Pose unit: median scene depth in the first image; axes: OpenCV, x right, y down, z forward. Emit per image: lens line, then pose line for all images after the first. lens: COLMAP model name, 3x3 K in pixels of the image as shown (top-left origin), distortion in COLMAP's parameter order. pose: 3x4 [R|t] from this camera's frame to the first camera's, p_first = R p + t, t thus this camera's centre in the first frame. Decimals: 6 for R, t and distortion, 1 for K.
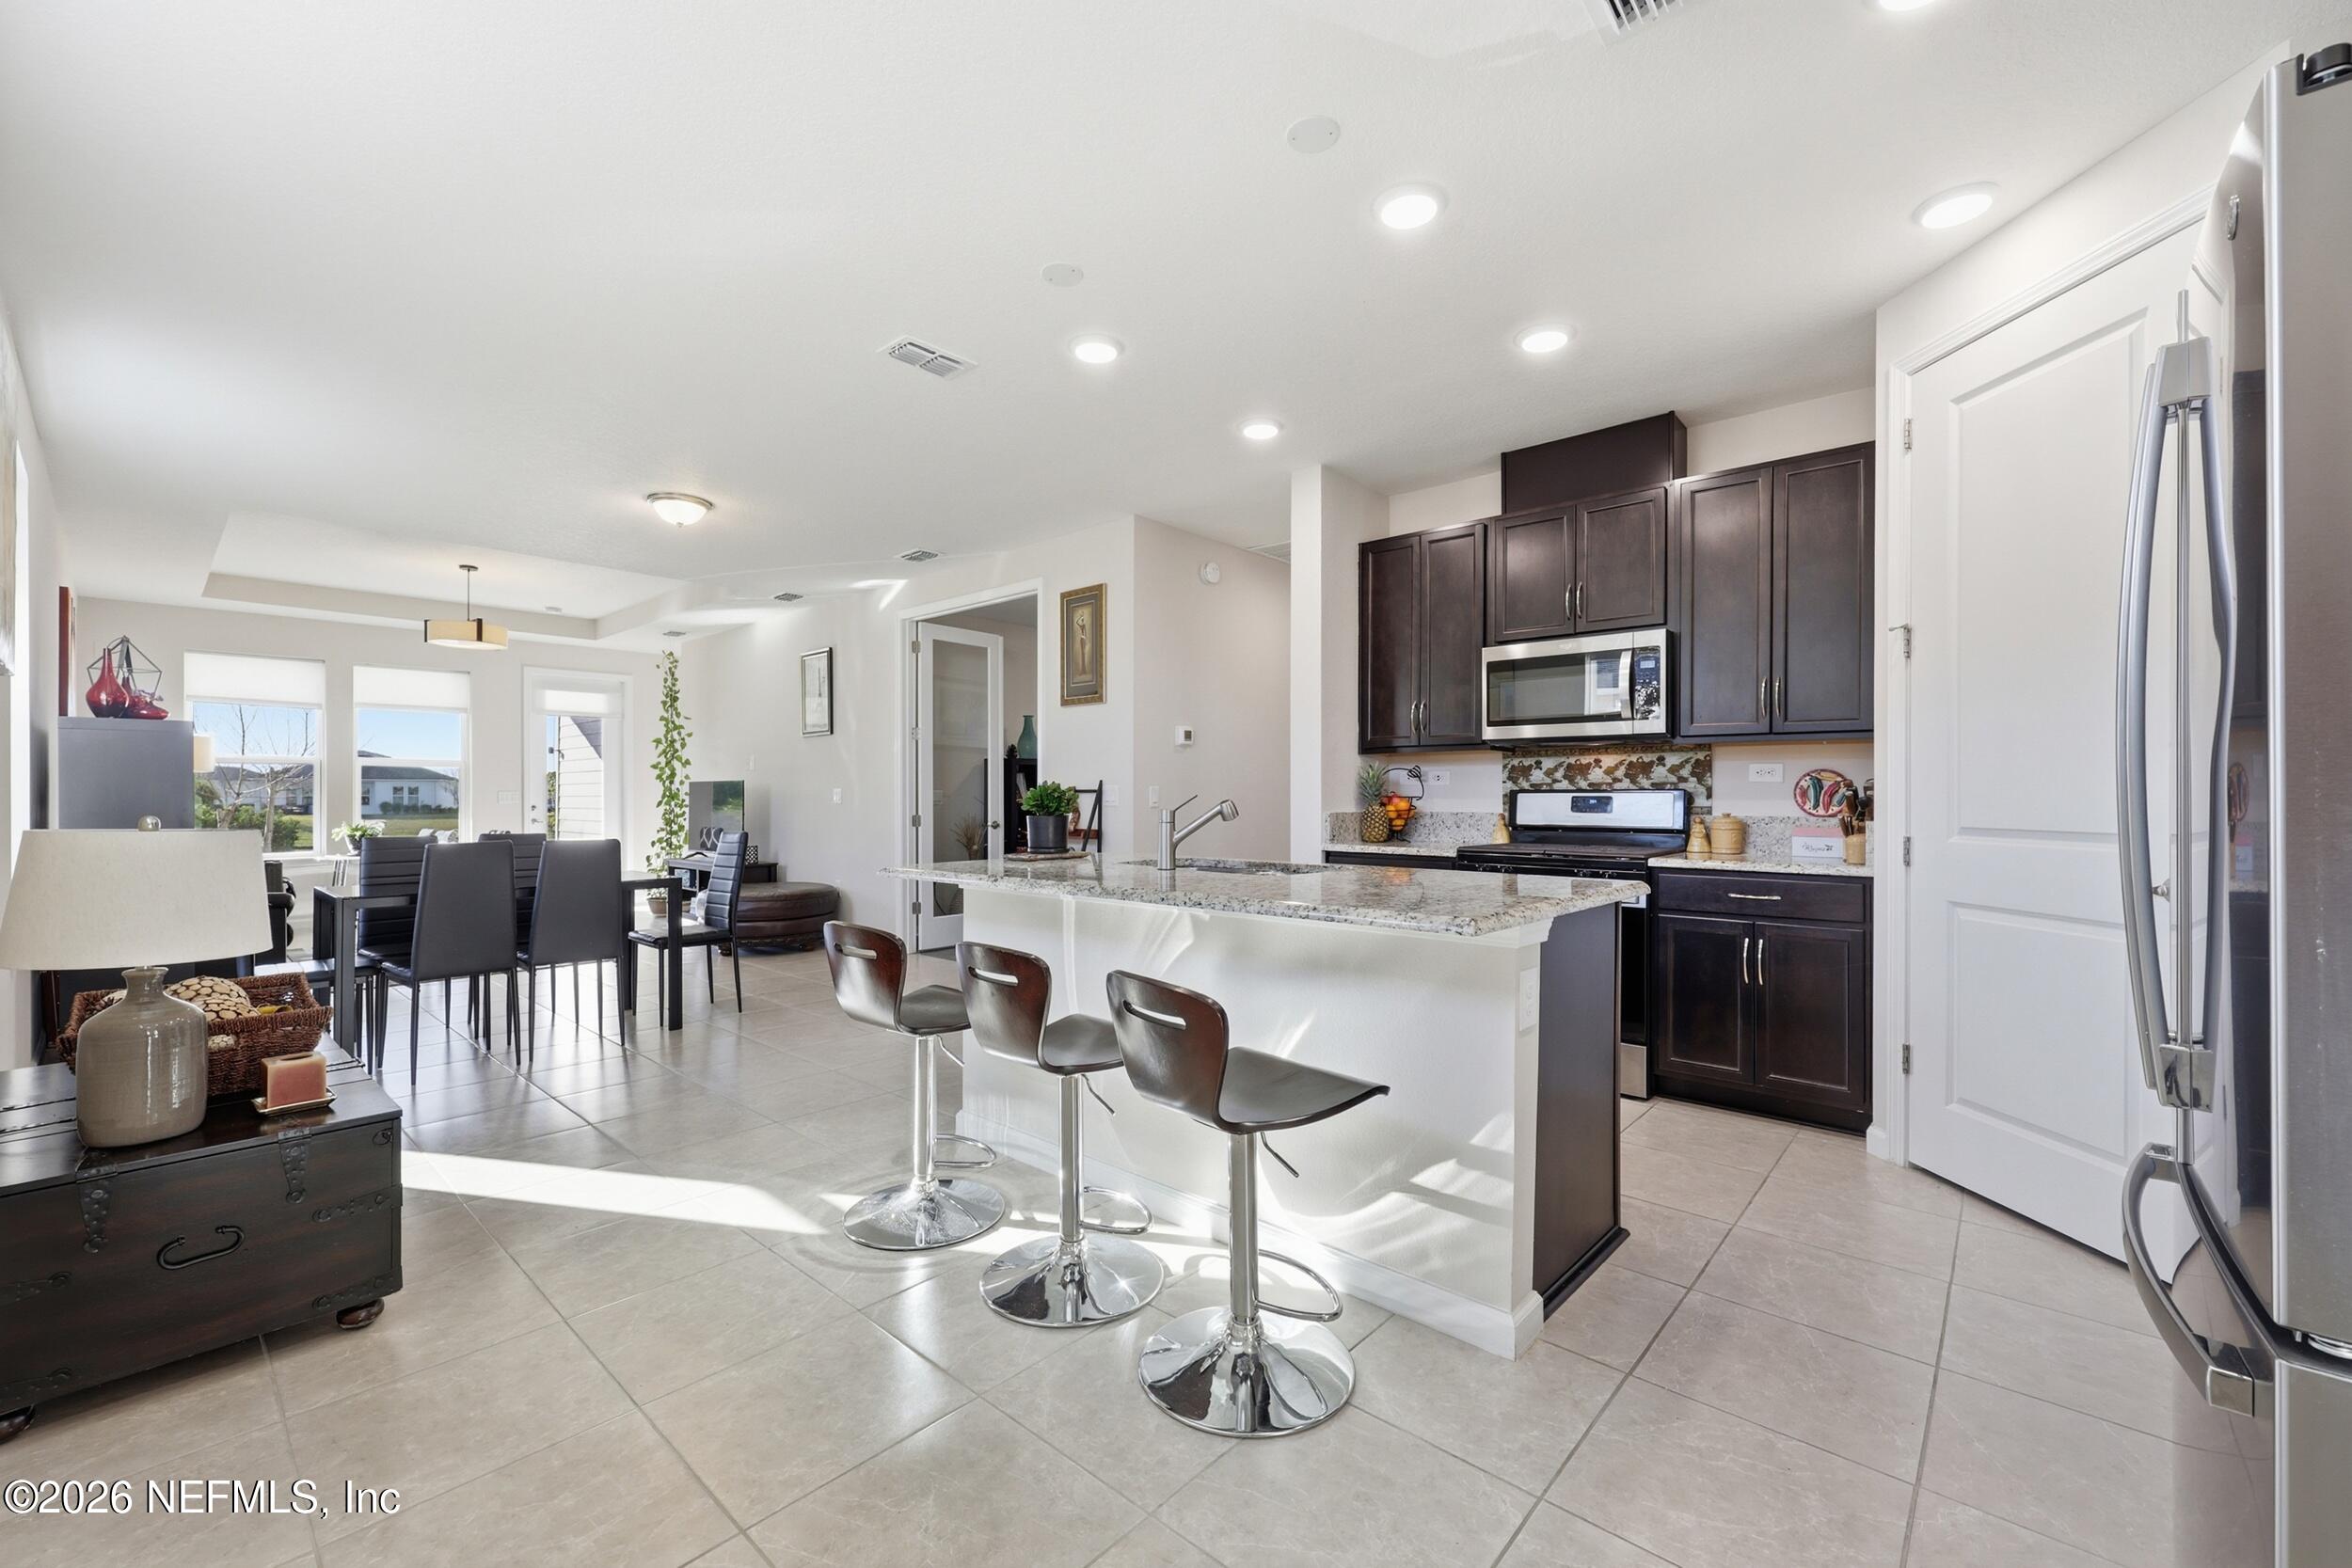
lens RADIAL K [[957.5, 0, 1162.1], [0, 957.5, 800.1], [0, 0, 1]] dist [0.002764, 0.000388]
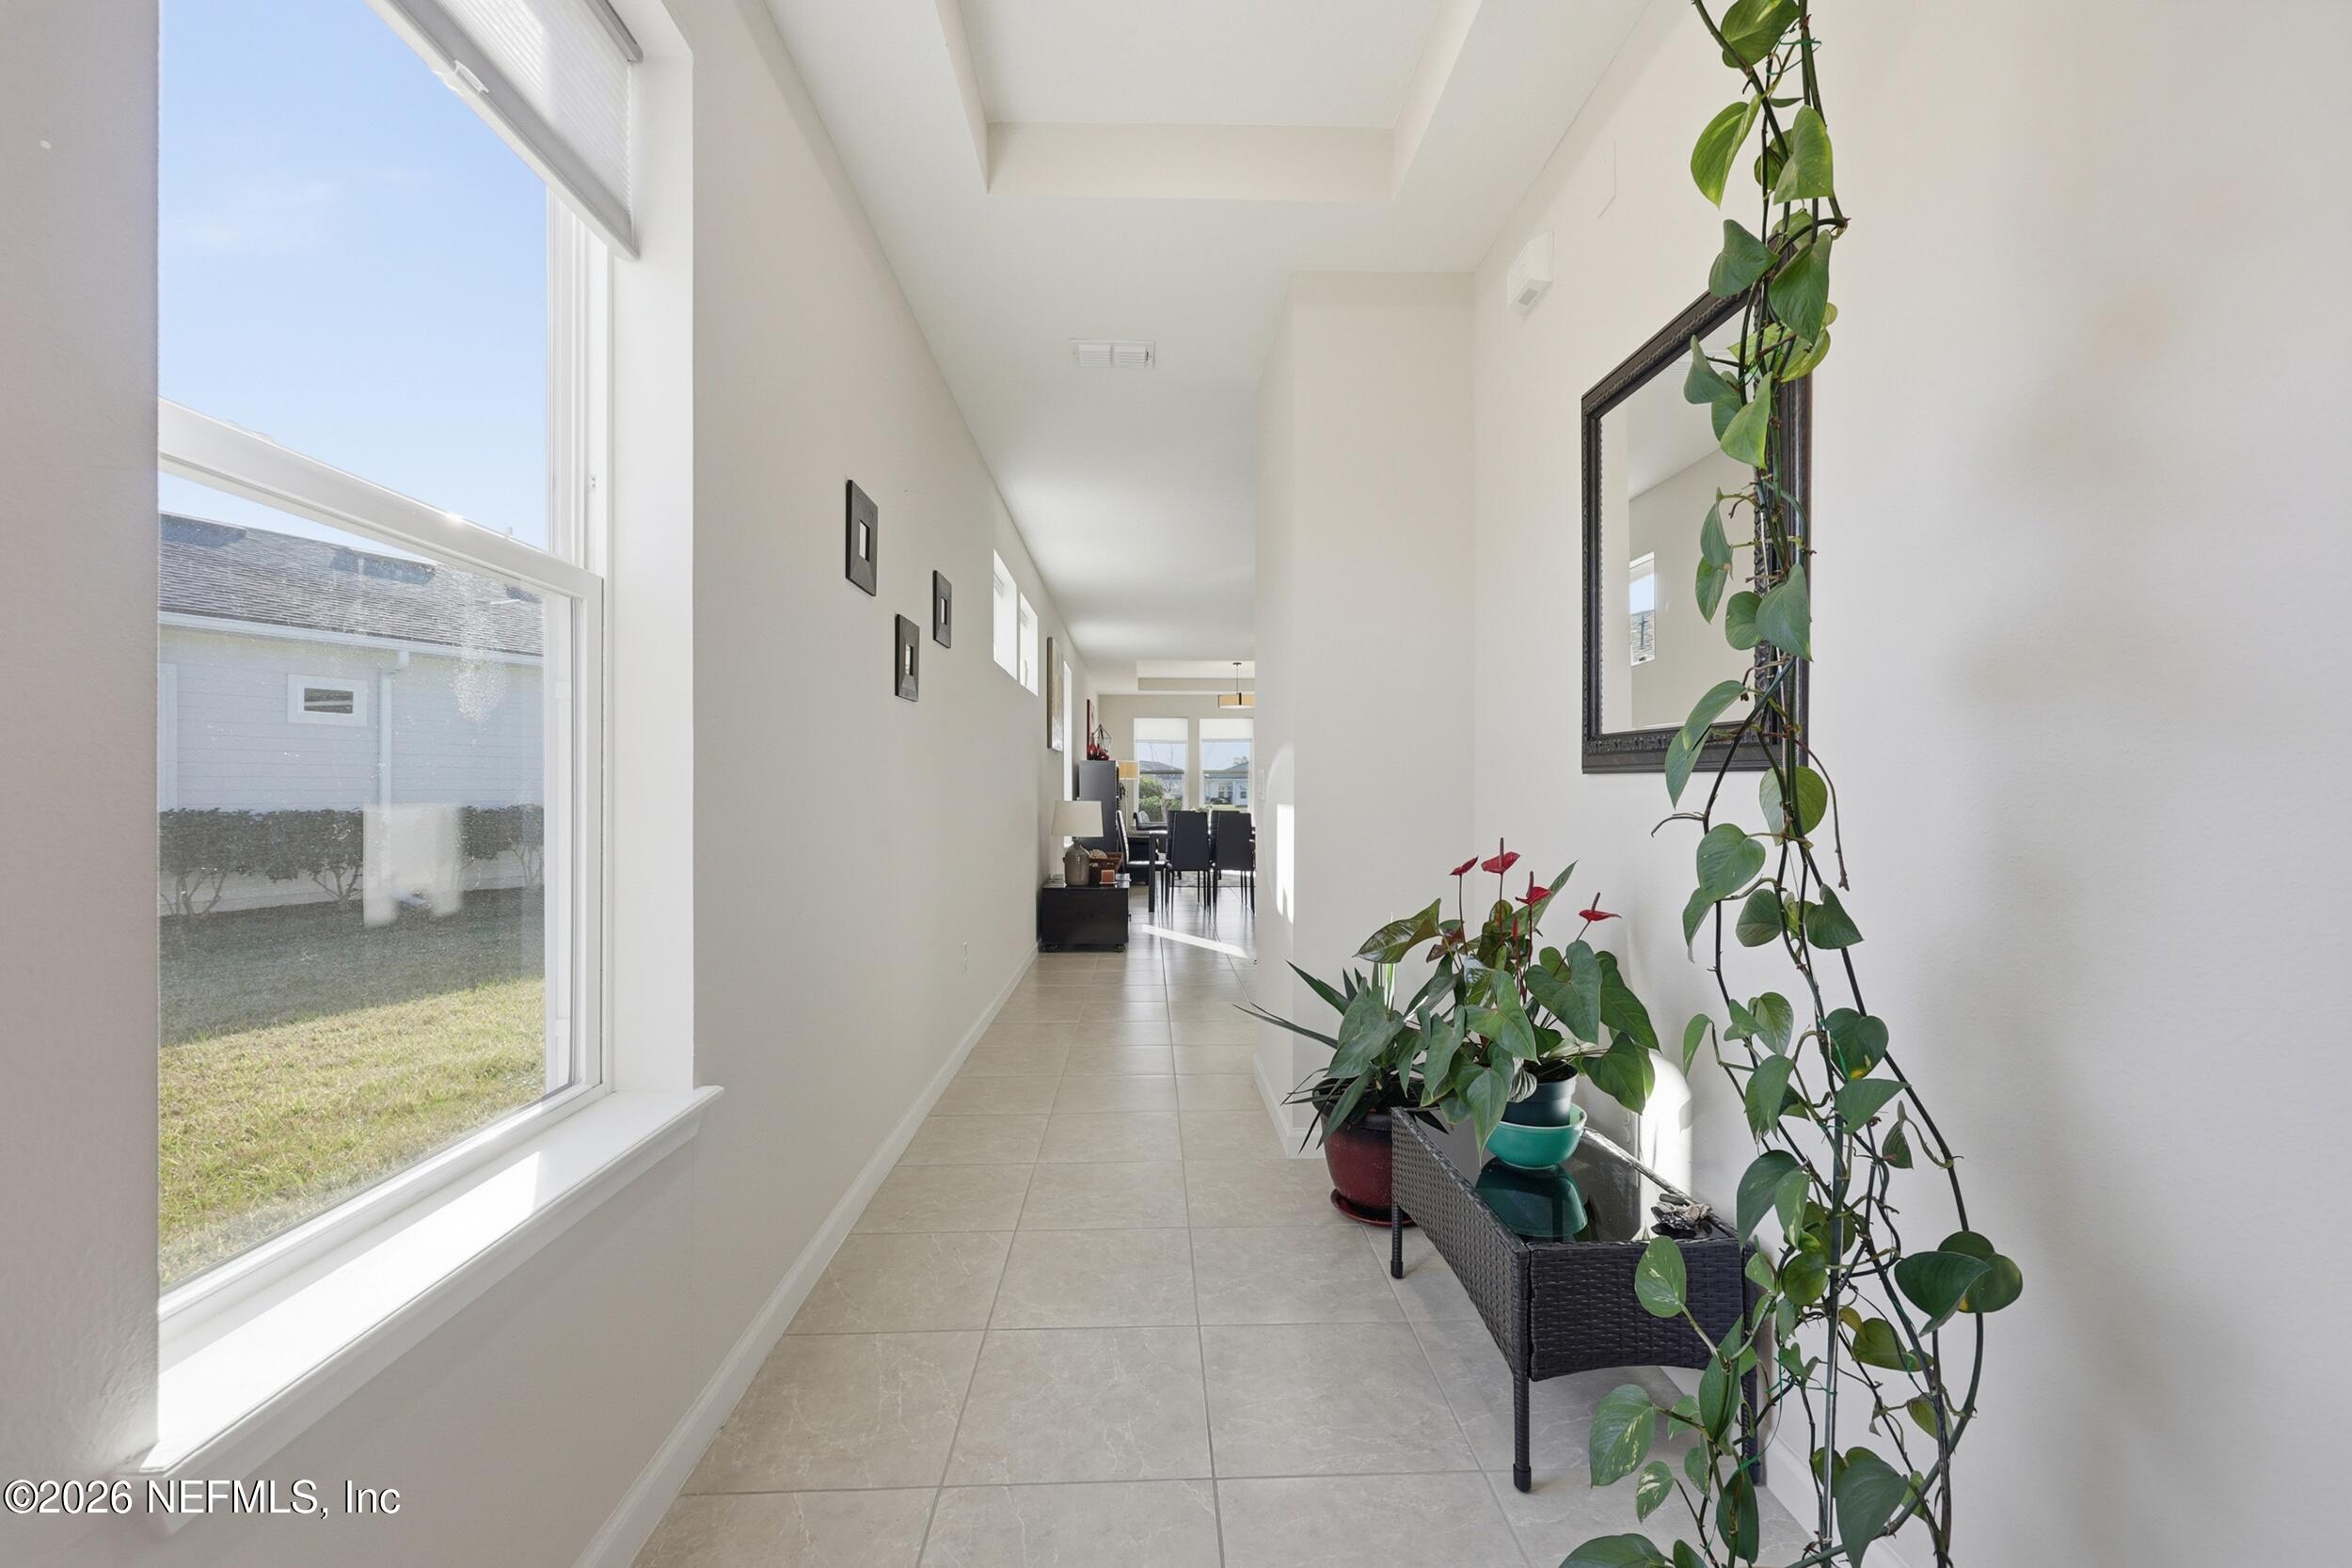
lens RADIAL K [[957.5, 0, 1174.7], [0, 957.5, 788.9], [0, 0, 1]] dist [0.002764, 0.000388]
pose [[0.703499, -0.010435, -0.710619, 0.771863], [0.006649, 0.999945, -0.008101, 0.008069], [0.710665, 0.000974, 0.703530, -0.557516]]
